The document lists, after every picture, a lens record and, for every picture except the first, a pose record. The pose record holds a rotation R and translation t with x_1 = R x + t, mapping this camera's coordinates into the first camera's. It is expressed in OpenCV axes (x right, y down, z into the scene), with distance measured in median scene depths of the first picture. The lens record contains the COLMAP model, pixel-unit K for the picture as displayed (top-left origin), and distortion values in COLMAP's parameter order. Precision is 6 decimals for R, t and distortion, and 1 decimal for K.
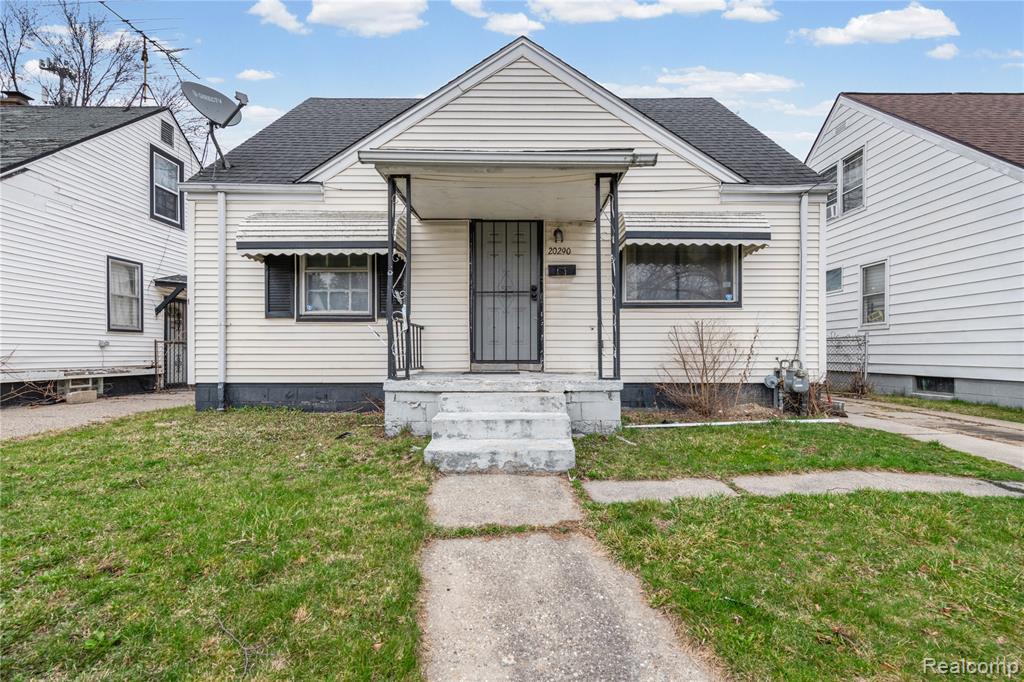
lens RADIAL K [[417.6, 0, 514.0], [0, 417.6, 348.6], [0, 0, 1]] dist [0.016776, -0.001979]
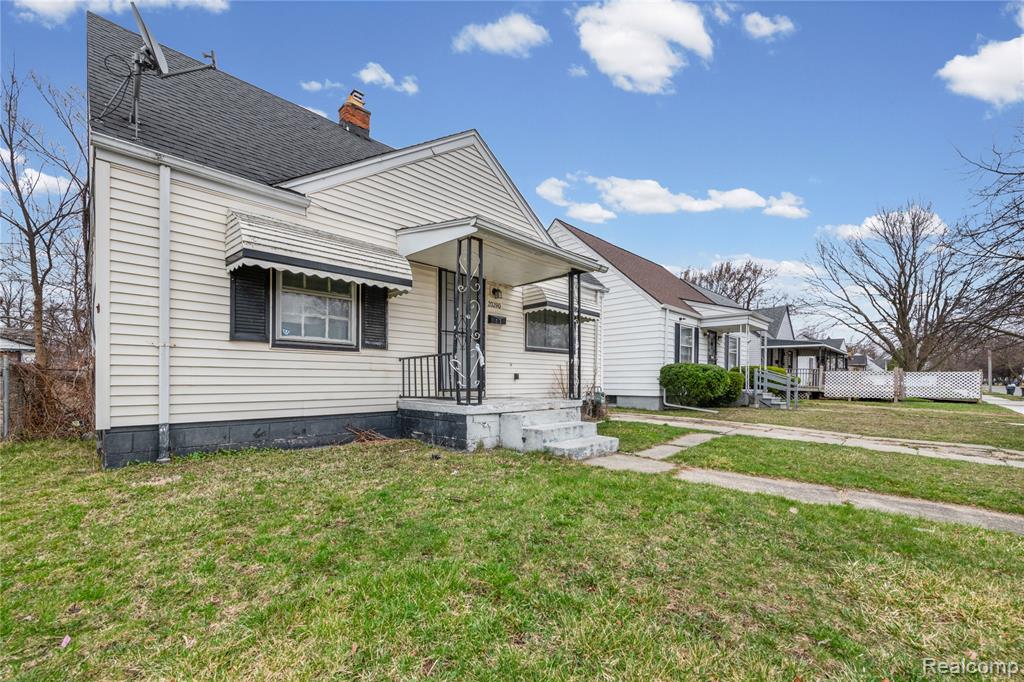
lens RADIAL K [[417.6, 0, 484.9], [0, 417.6, 381.6], [0, 0, 1]] dist [0.016776, -0.001979]
pose [[0.718624, -0.000063, 0.695399, -0.808104], [-0.005594, 0.999967, 0.005871, -0.000700], [-0.695376, -0.008109, 0.718600, 0.076284]]
